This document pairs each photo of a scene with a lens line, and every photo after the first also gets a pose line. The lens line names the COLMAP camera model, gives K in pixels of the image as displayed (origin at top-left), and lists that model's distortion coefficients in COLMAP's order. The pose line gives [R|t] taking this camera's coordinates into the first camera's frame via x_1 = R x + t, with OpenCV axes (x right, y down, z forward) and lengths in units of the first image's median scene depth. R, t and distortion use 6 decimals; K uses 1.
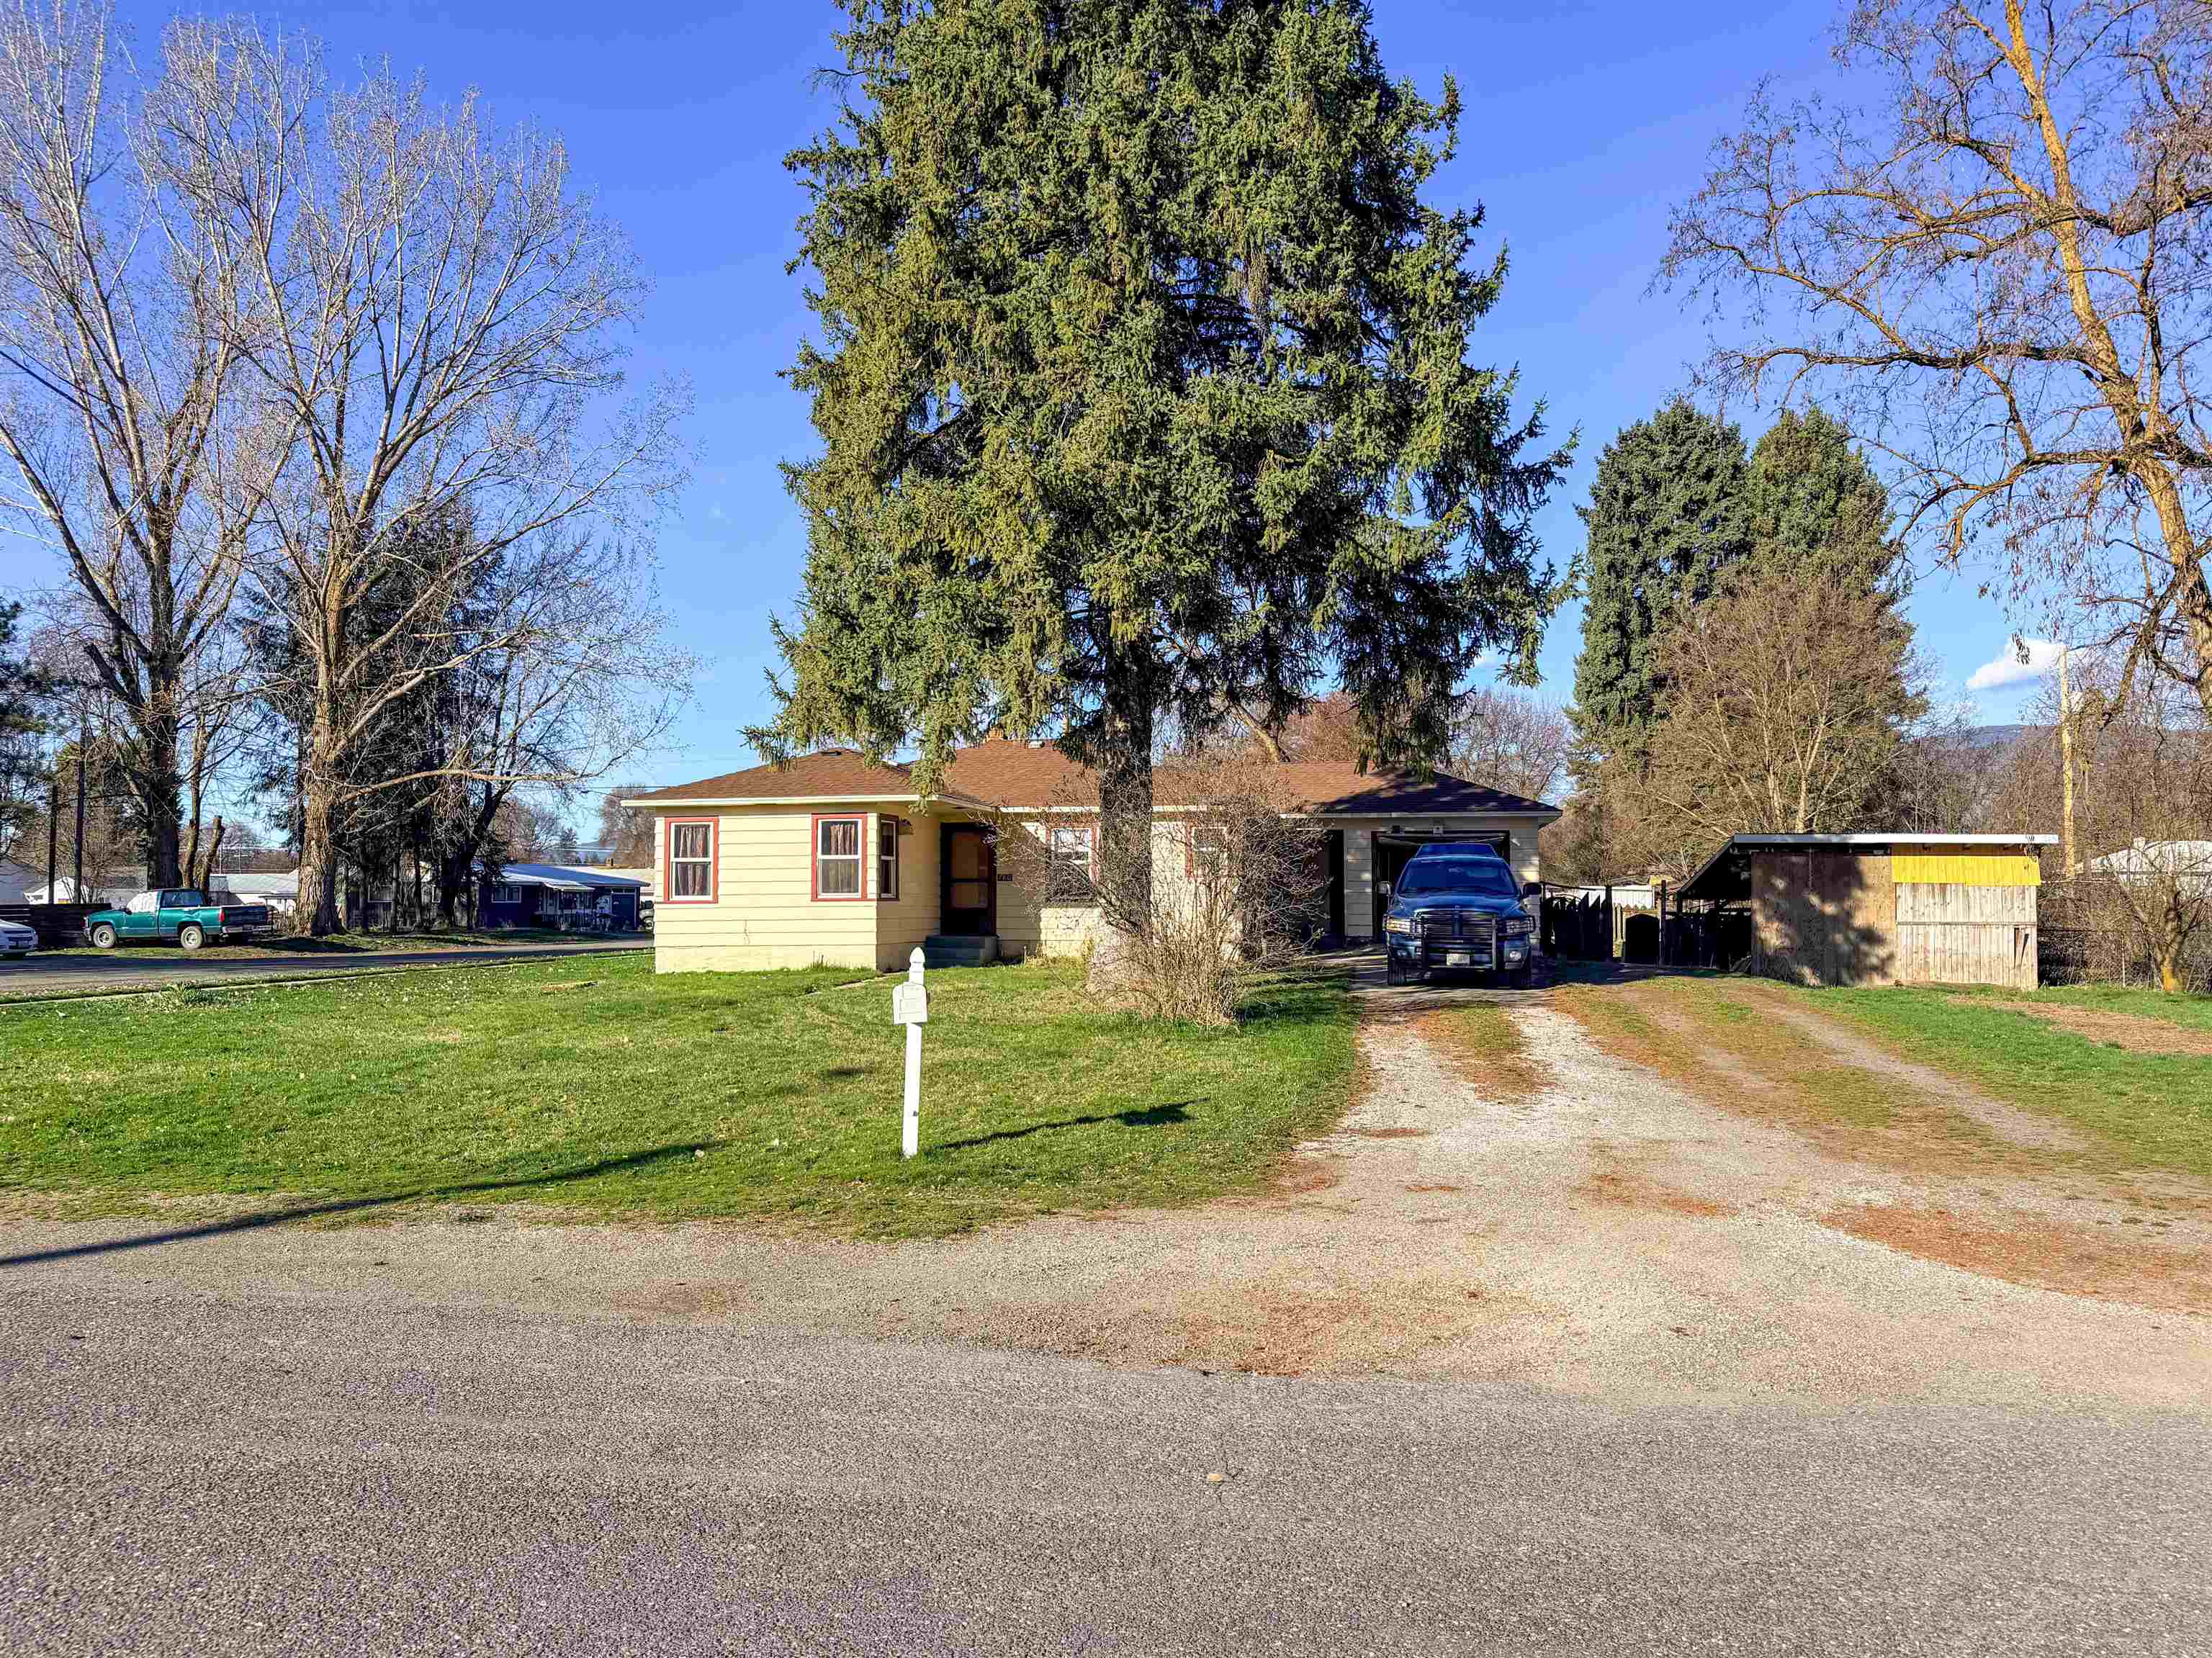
lens RADIAL K [[1537.7, 0, 1123.3], [0, 1537.7, 838.8], [0, 0, 1]] dist [0.048010, -0.027676]
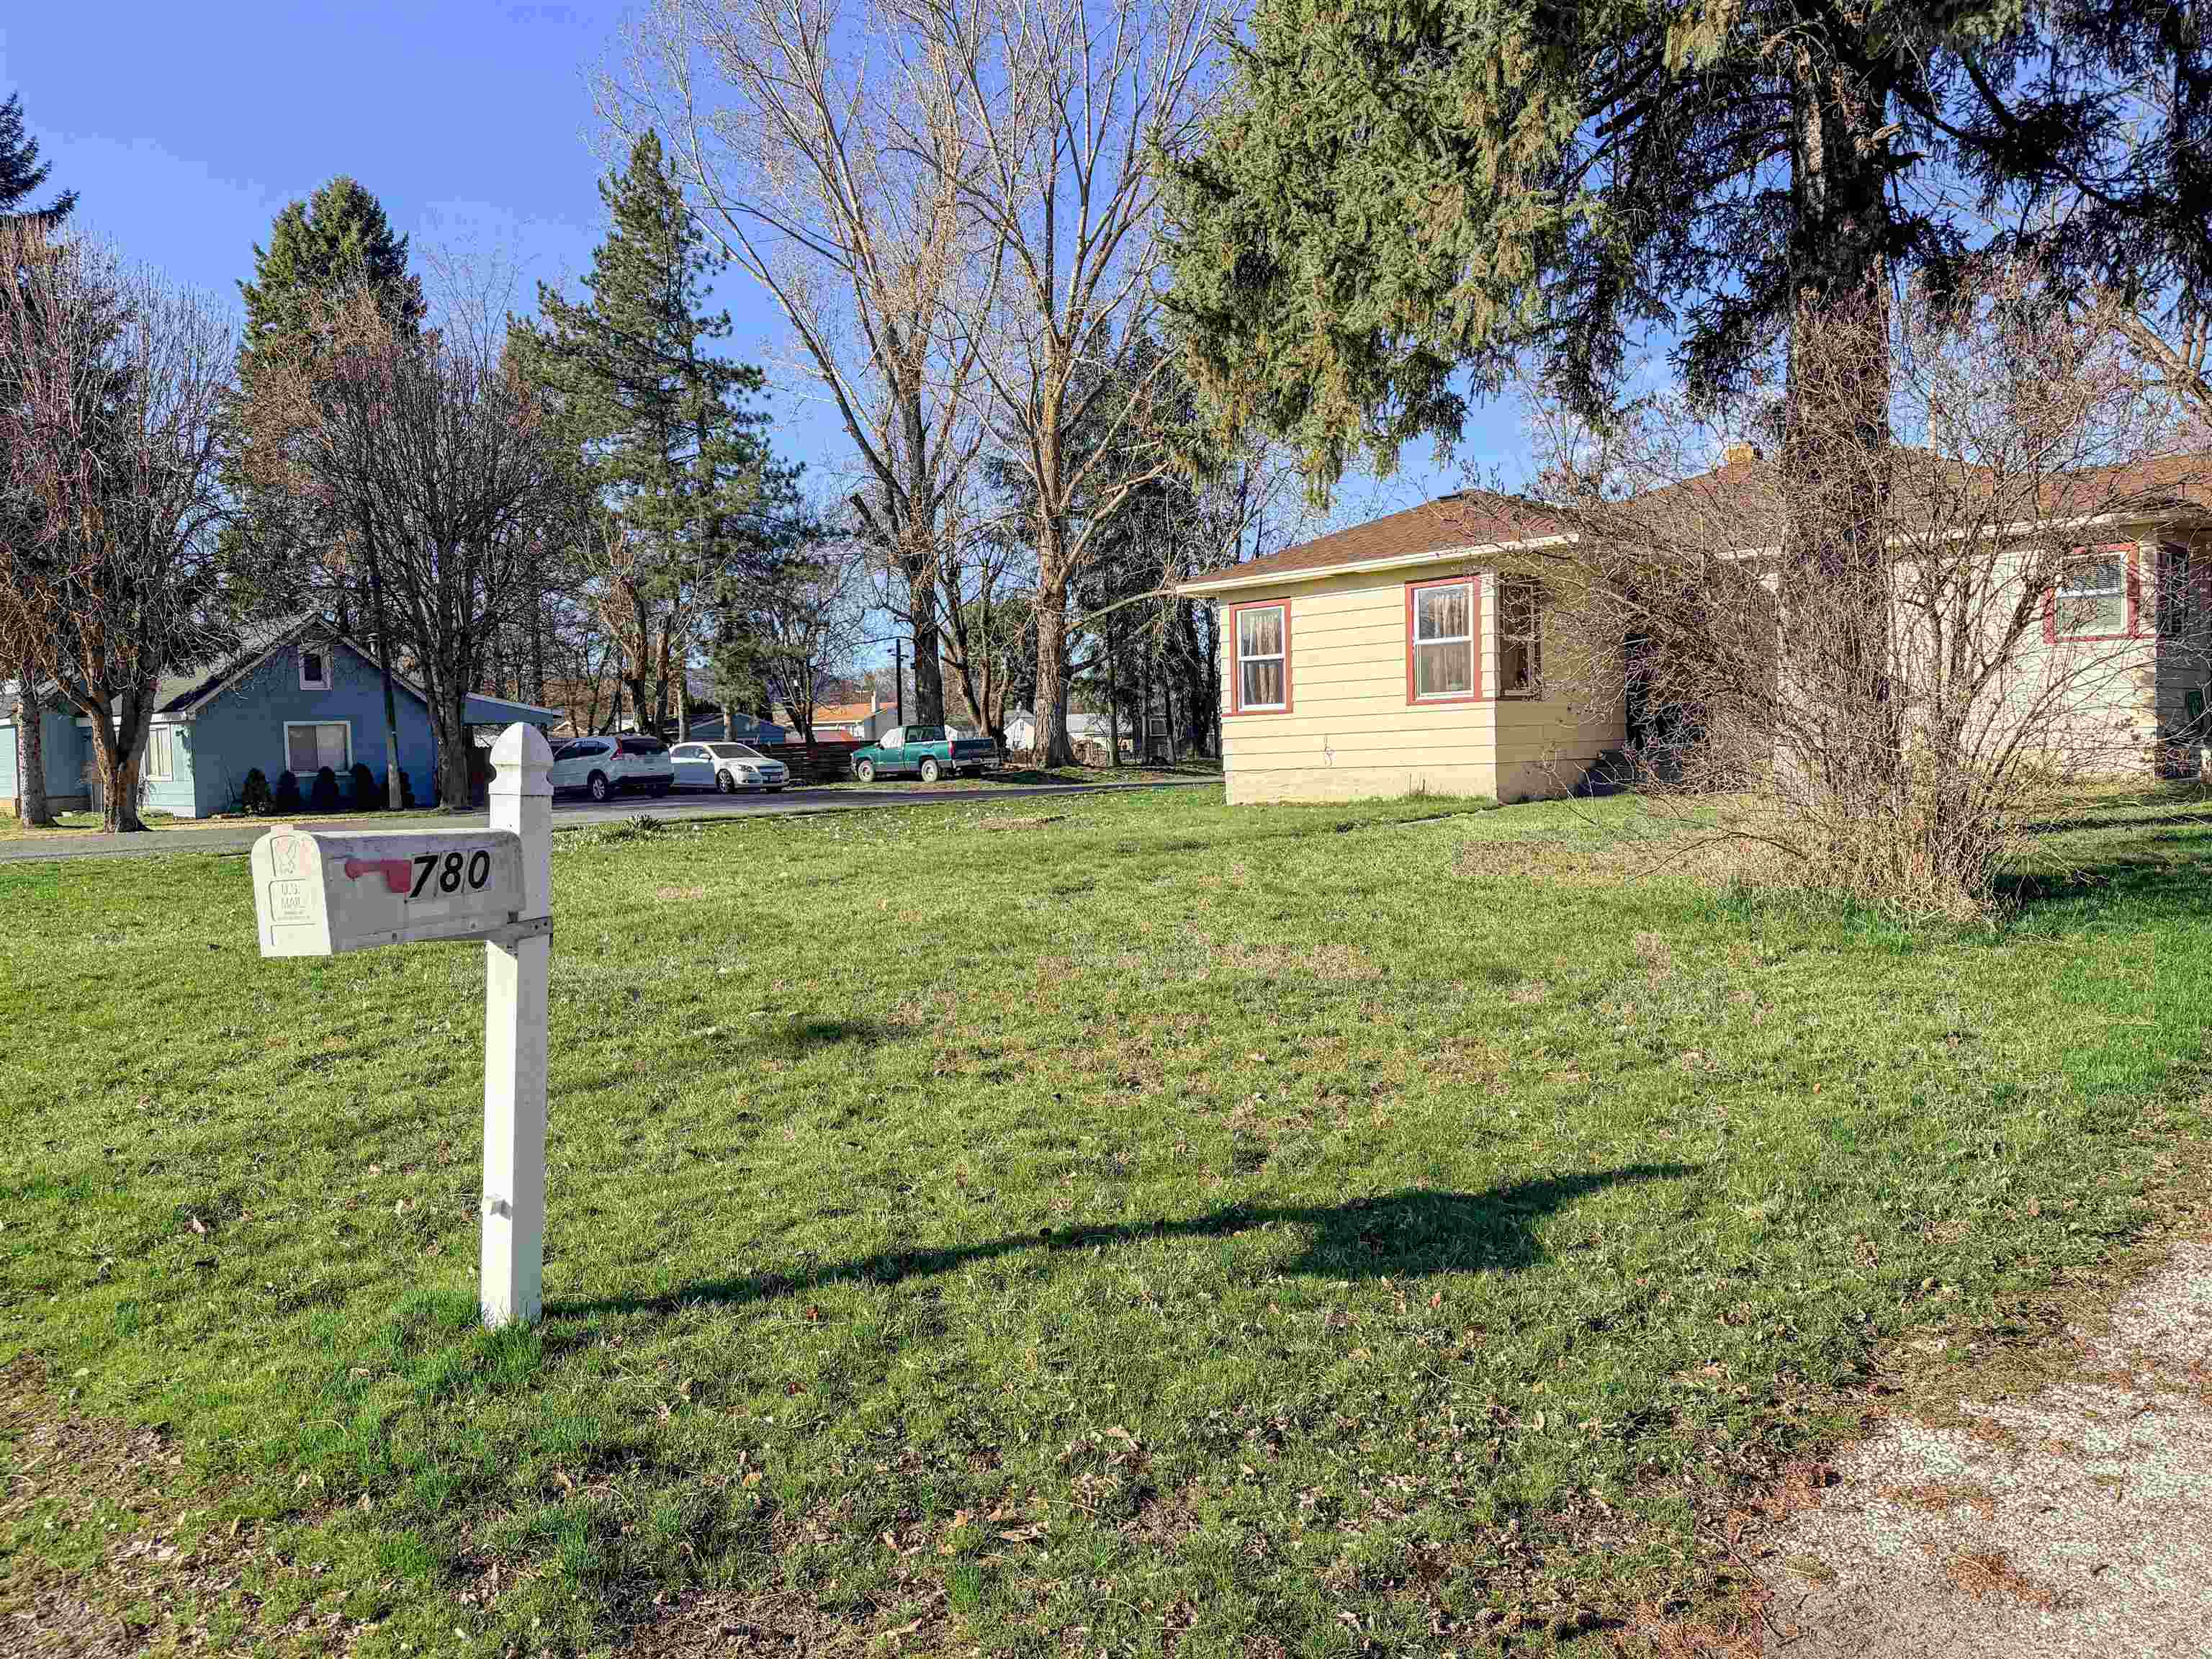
lens RADIAL K [[1537.8, 0, 1111.9], [0, 1537.8, 845.4], [0, 0, 1]] dist [0.048010, -0.027676]
pose [[0.849111, 0.010332, -0.528114, 0.099576], [0.048906, 0.993976, 0.098078, 0.045976], [0.525946, -0.109108, 0.843491, 0.506237]]
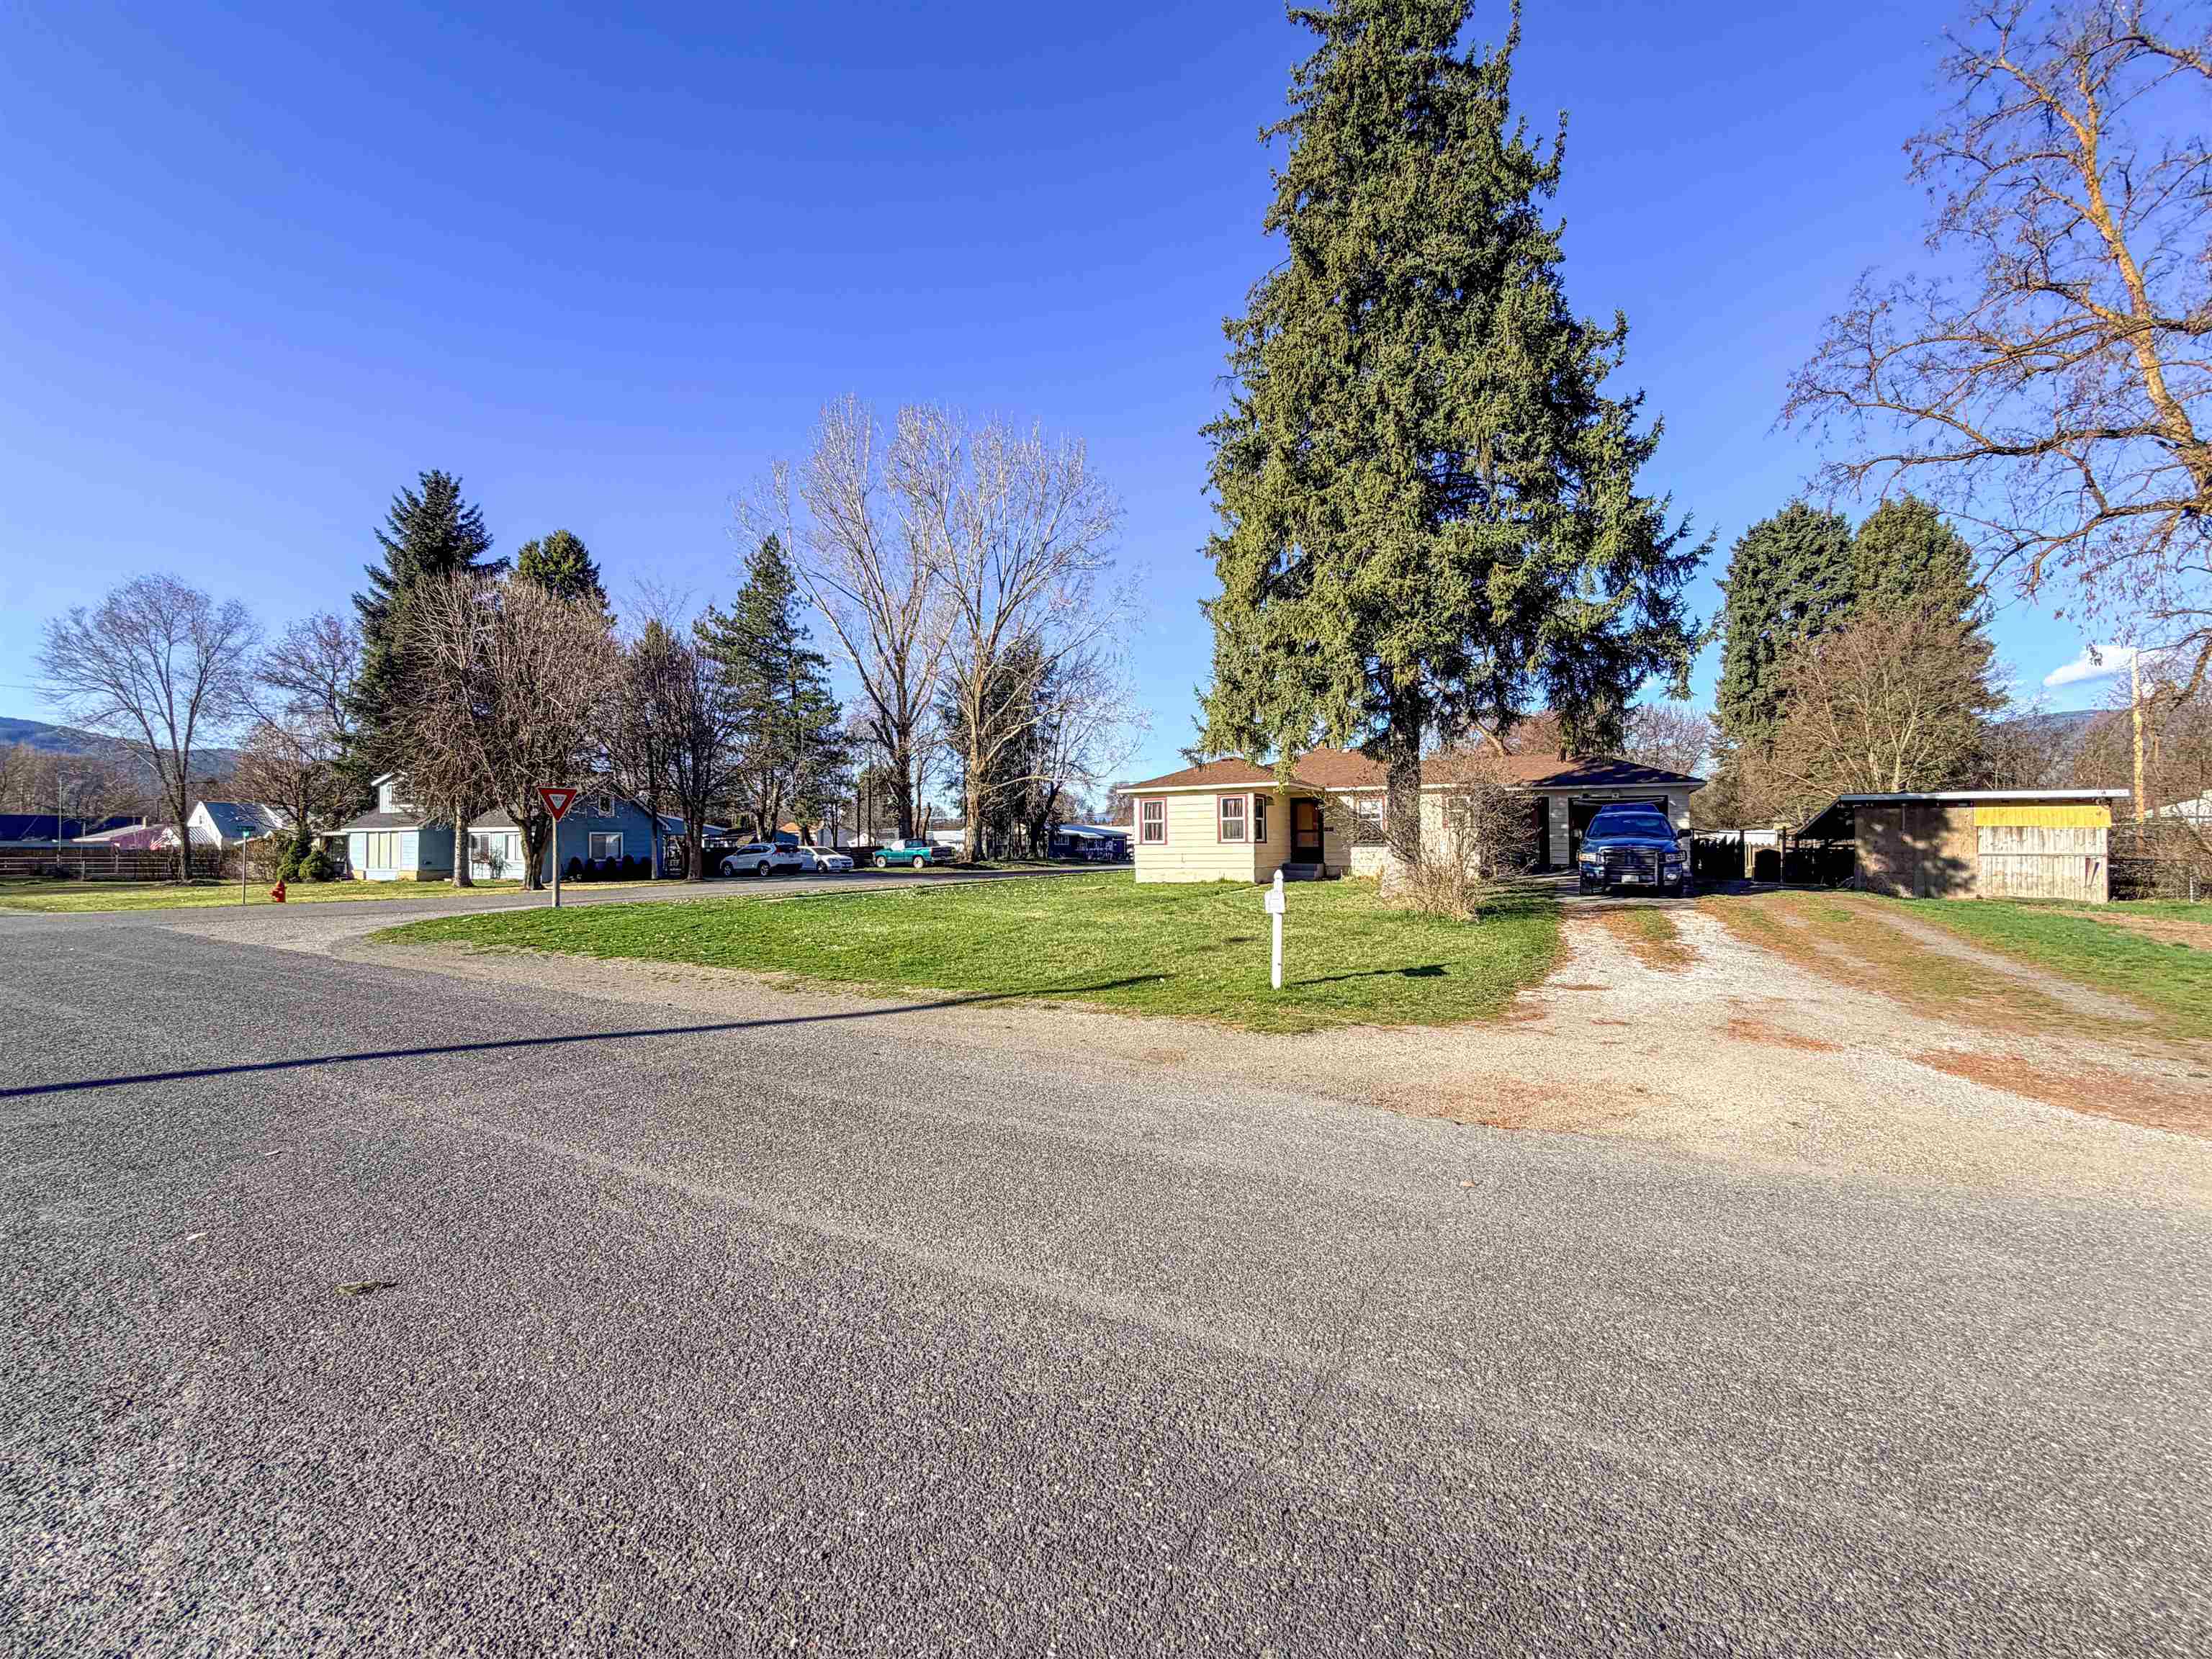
lens RADIAL K [[878.2, 0, 1103.5], [0, 878.2, 829.4], [0, 0, 1]] dist [0.000404, 0.000337]
pose [[0.946595, -0.010473, -0.322254, -0.000348], [0.018290, 0.999607, 0.021239, -0.000313], [0.321905, -0.025999, 0.946415, -0.009462]]
